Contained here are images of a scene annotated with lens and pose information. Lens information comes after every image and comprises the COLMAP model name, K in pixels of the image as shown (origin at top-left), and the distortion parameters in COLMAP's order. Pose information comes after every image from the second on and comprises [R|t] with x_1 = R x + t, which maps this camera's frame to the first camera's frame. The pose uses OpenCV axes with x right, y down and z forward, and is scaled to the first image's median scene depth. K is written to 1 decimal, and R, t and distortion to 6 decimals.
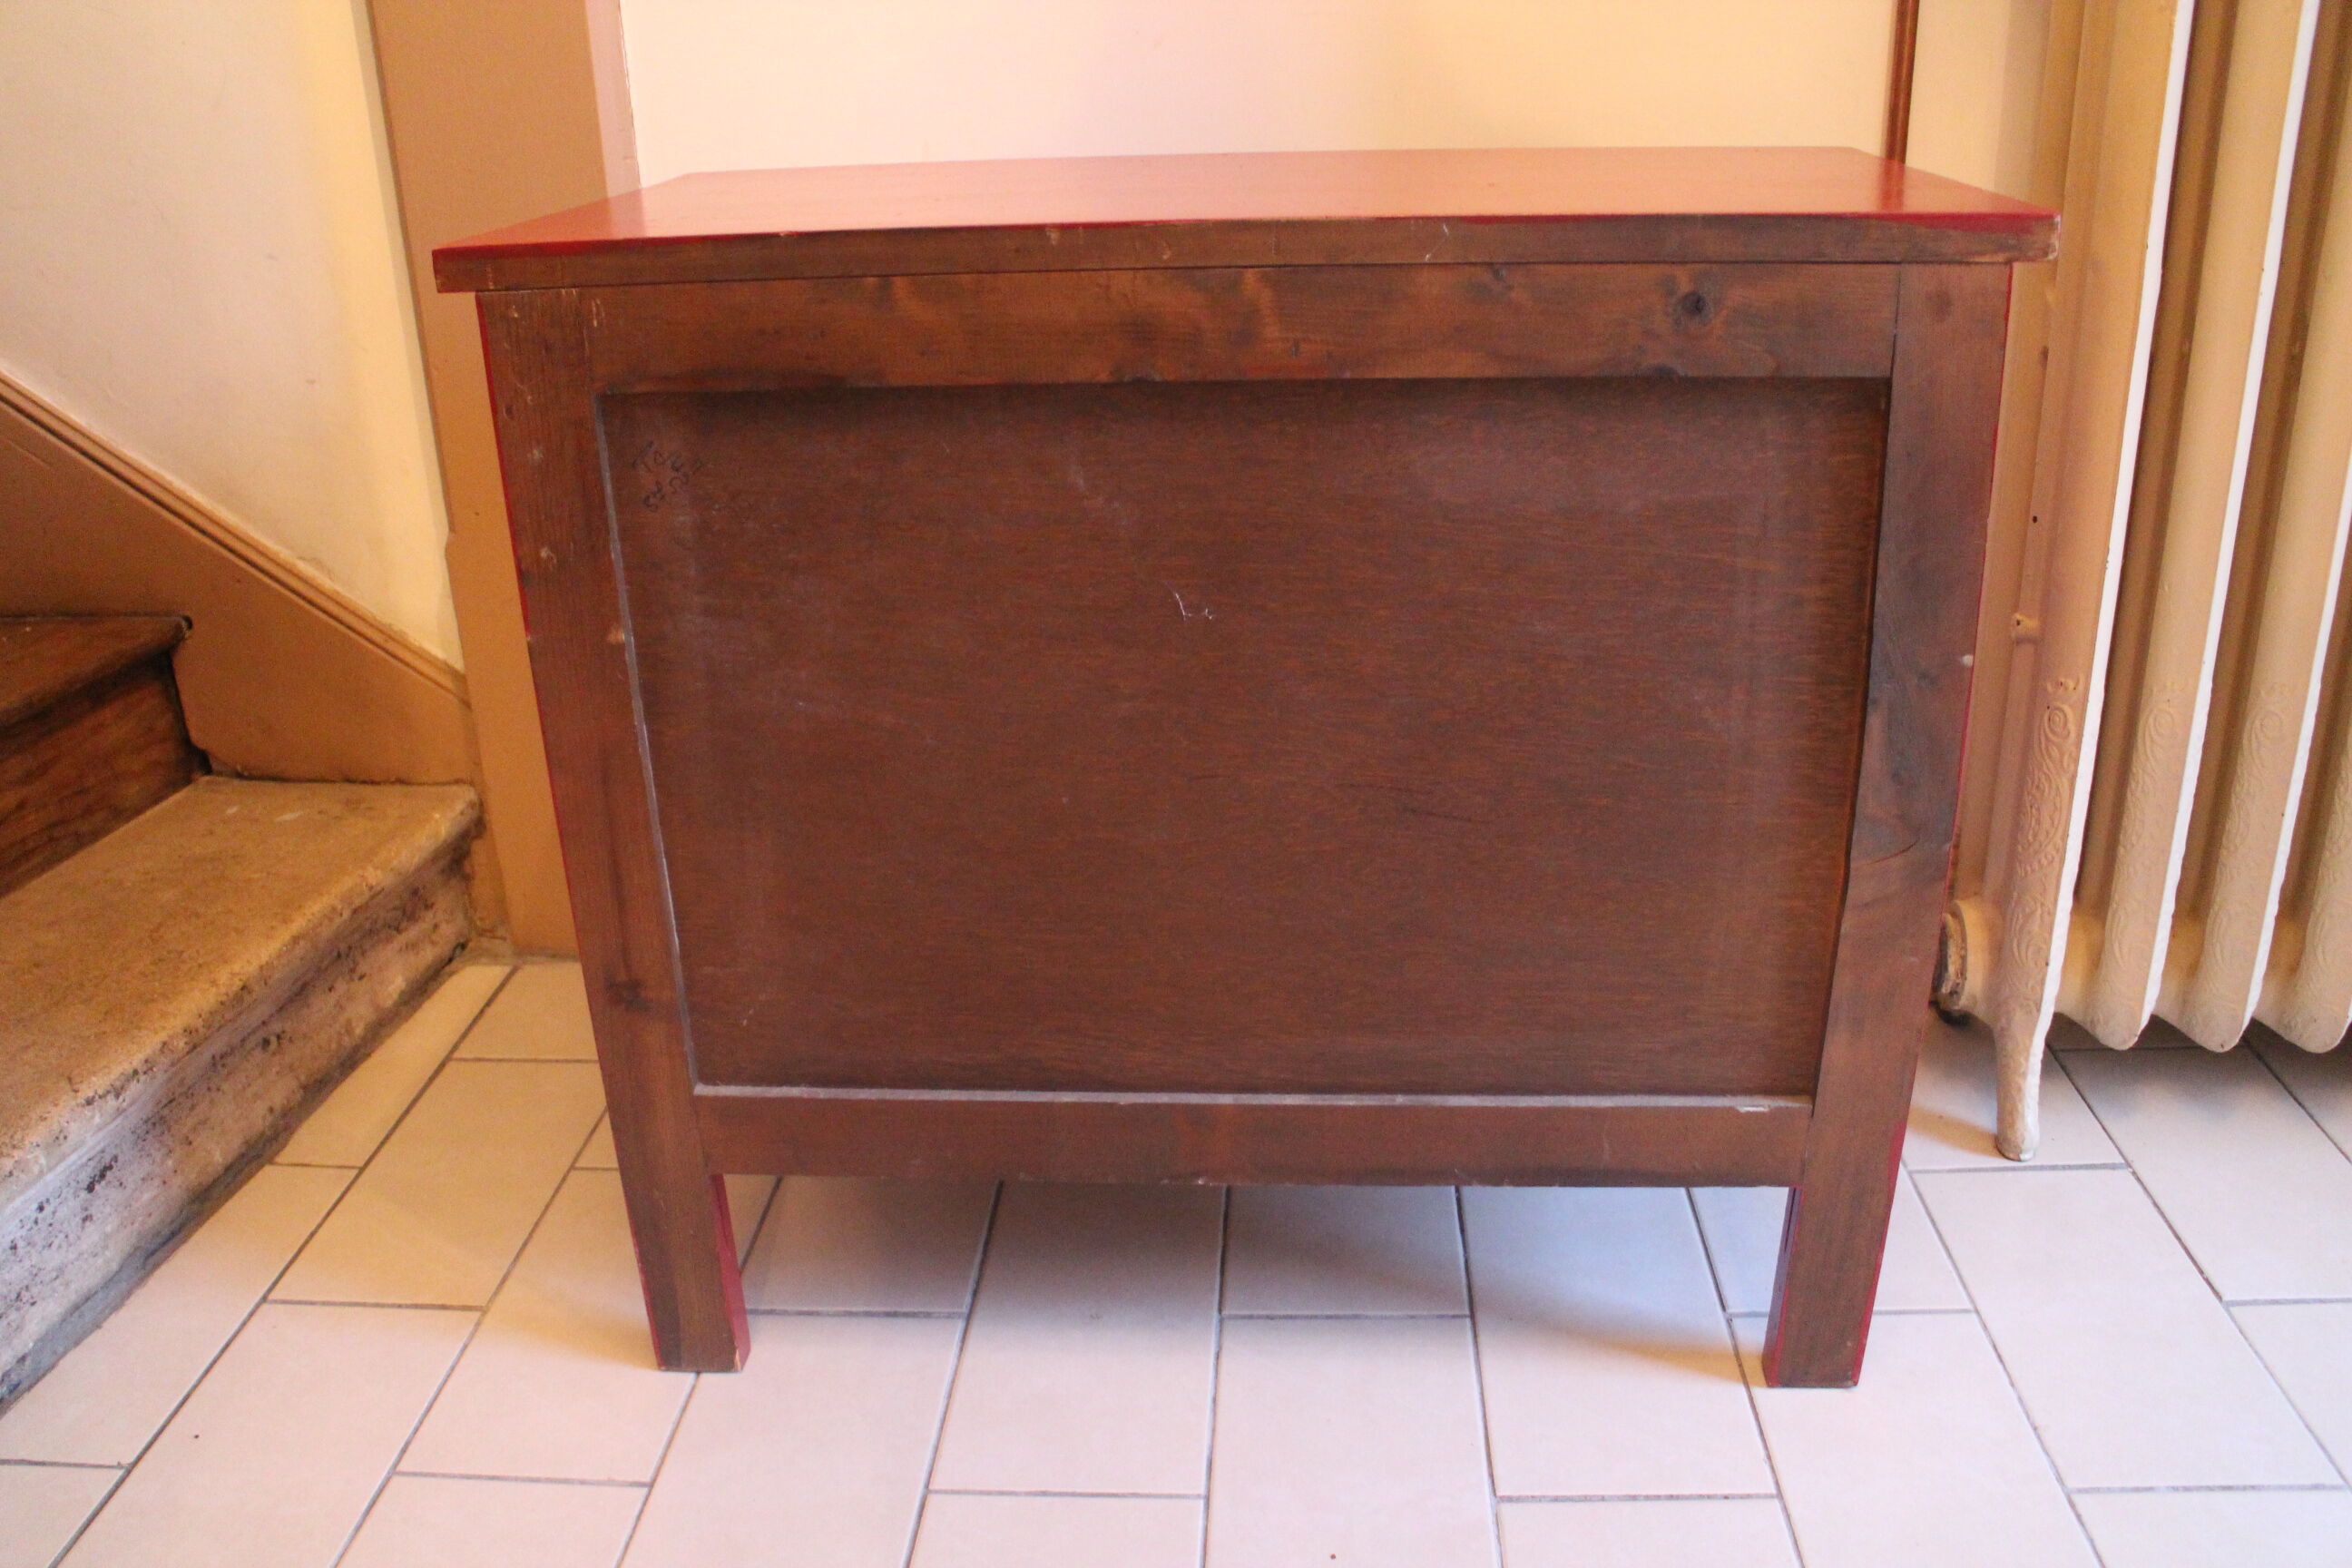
lens RADIAL K [[1929.3, 0, 1176.0], [0, 1929.3, 784.0], [0, 0, 1]] dist [-0.142668, 0.106165]
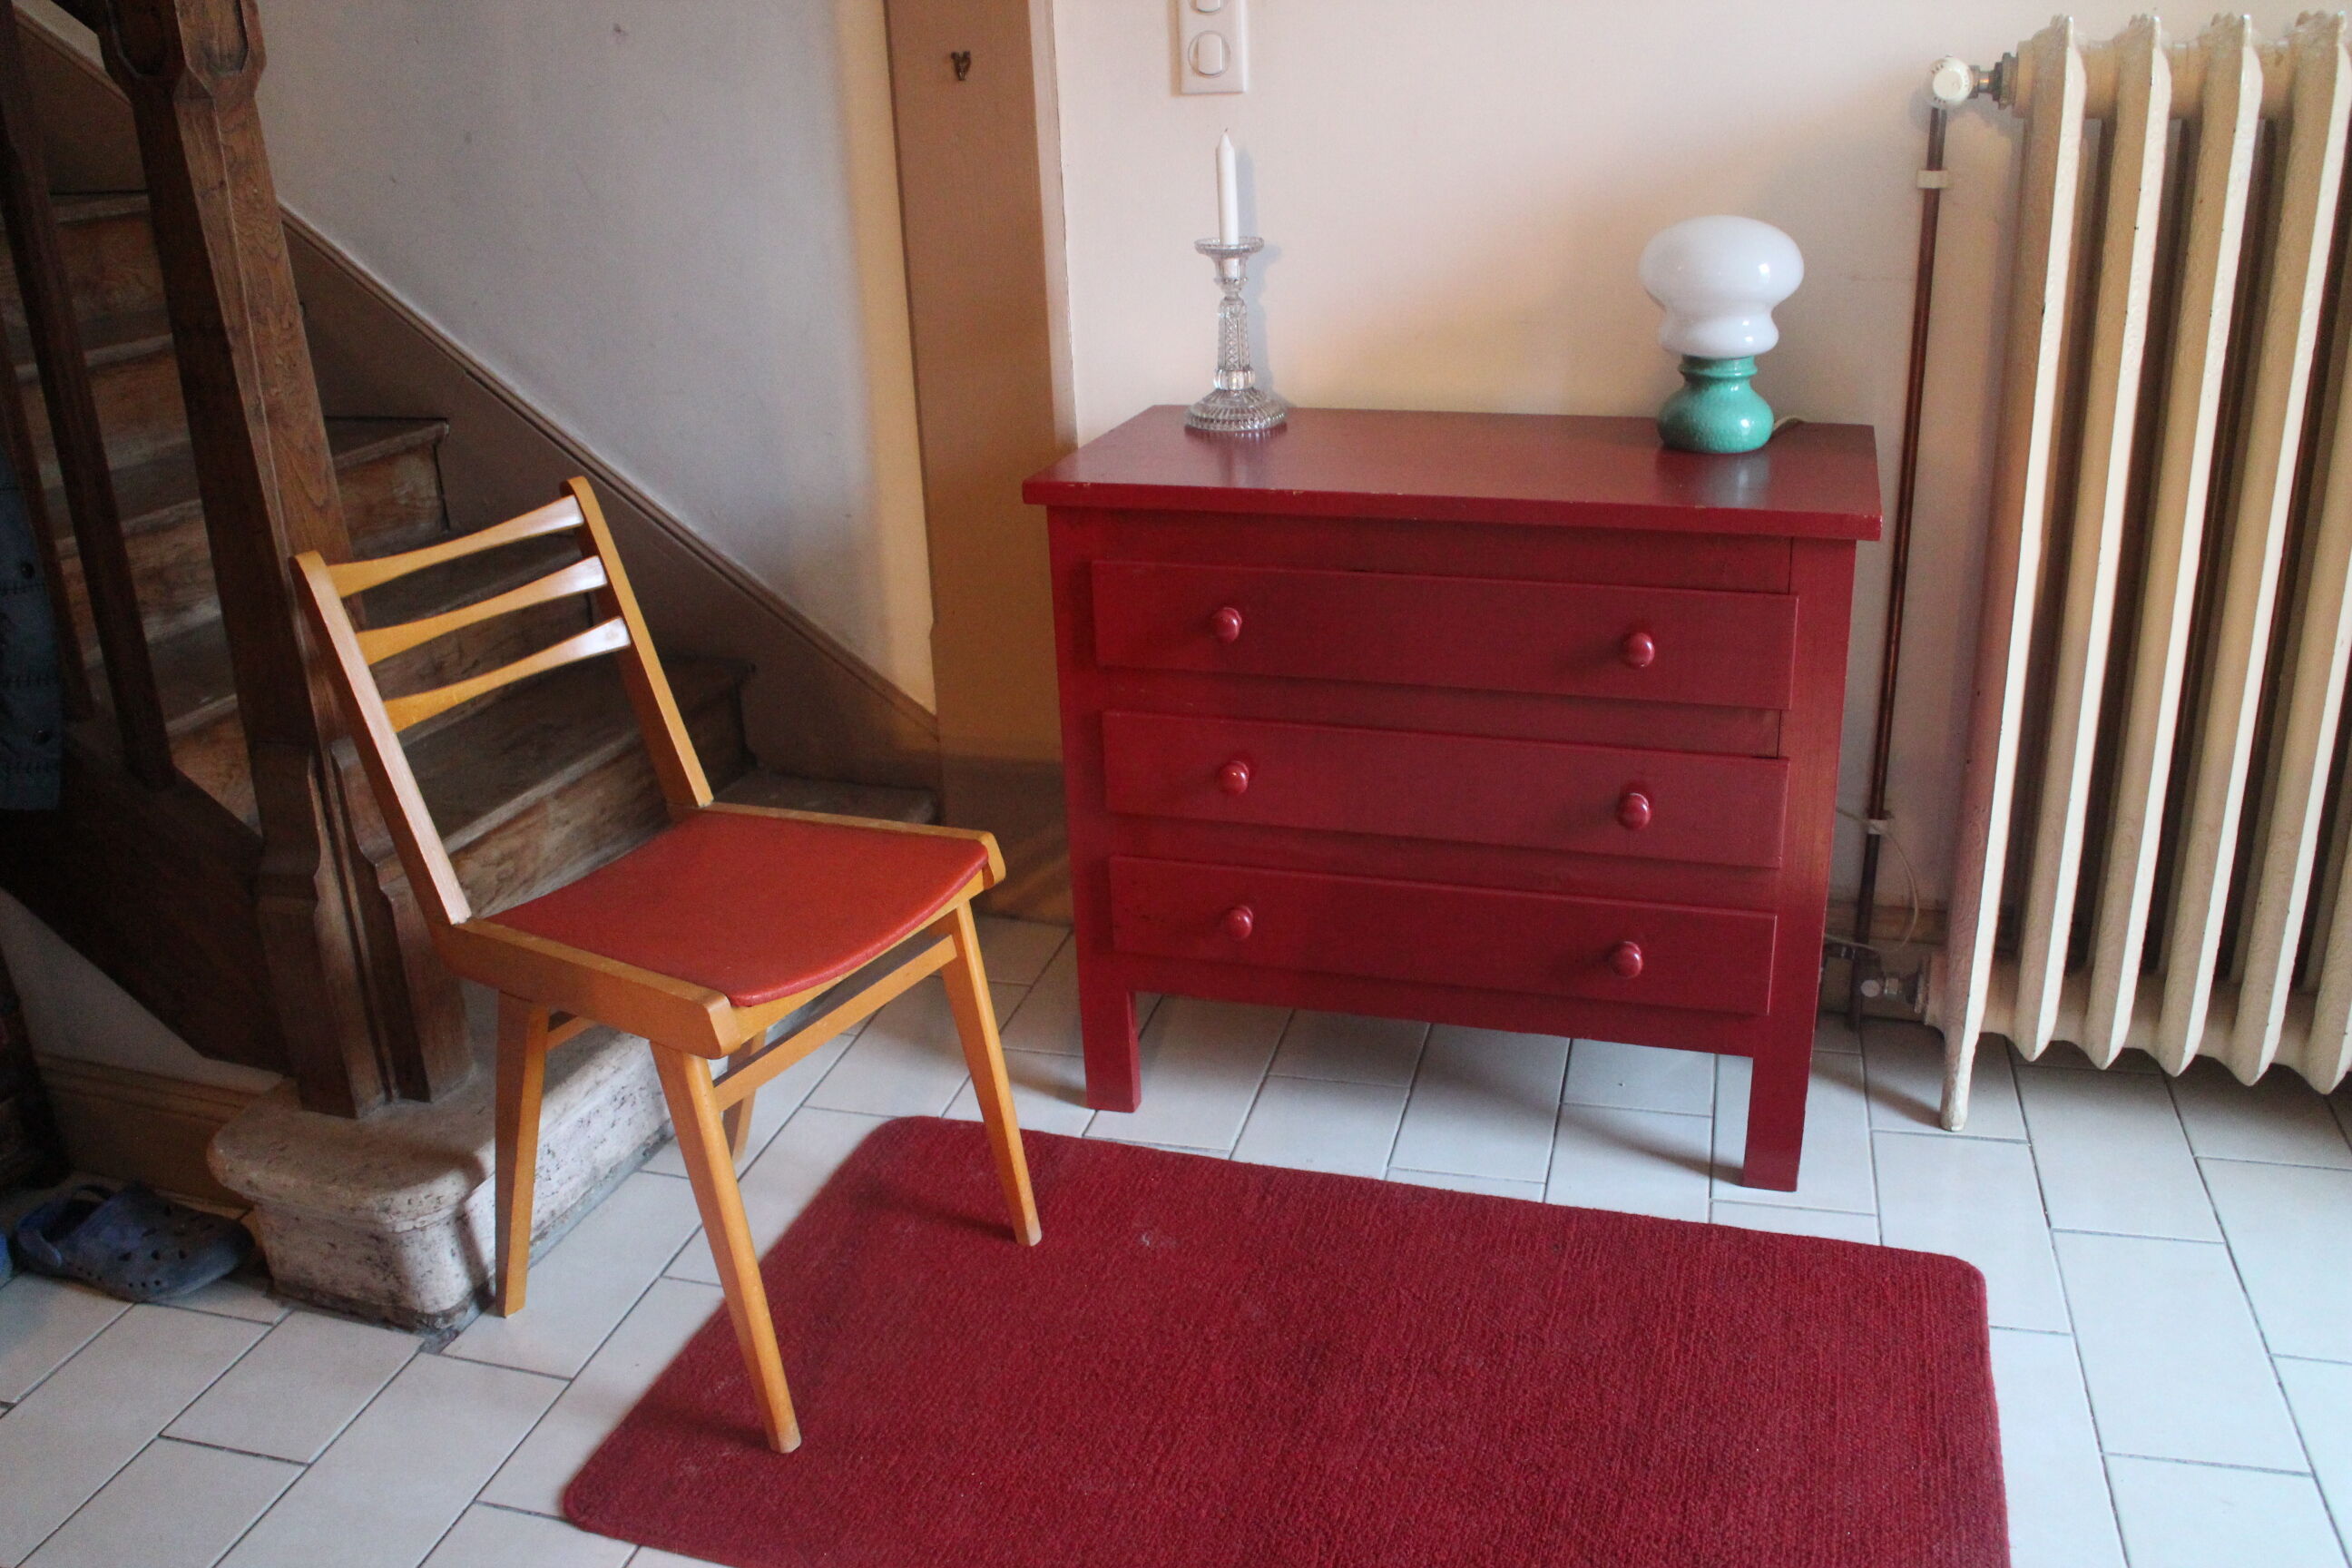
lens RADIAL K [[2068.6, 0, 1108.7], [0, 2068.6, 776.3], [0, 0, 1]] dist [-0.083701, -0.214930]
pose [[0.975876, 0.067832, -0.207521, 0.108073], [-0.065095, 0.997679, 0.019996, -0.059314], [0.208396, -0.006005, 0.978026, -0.631349]]
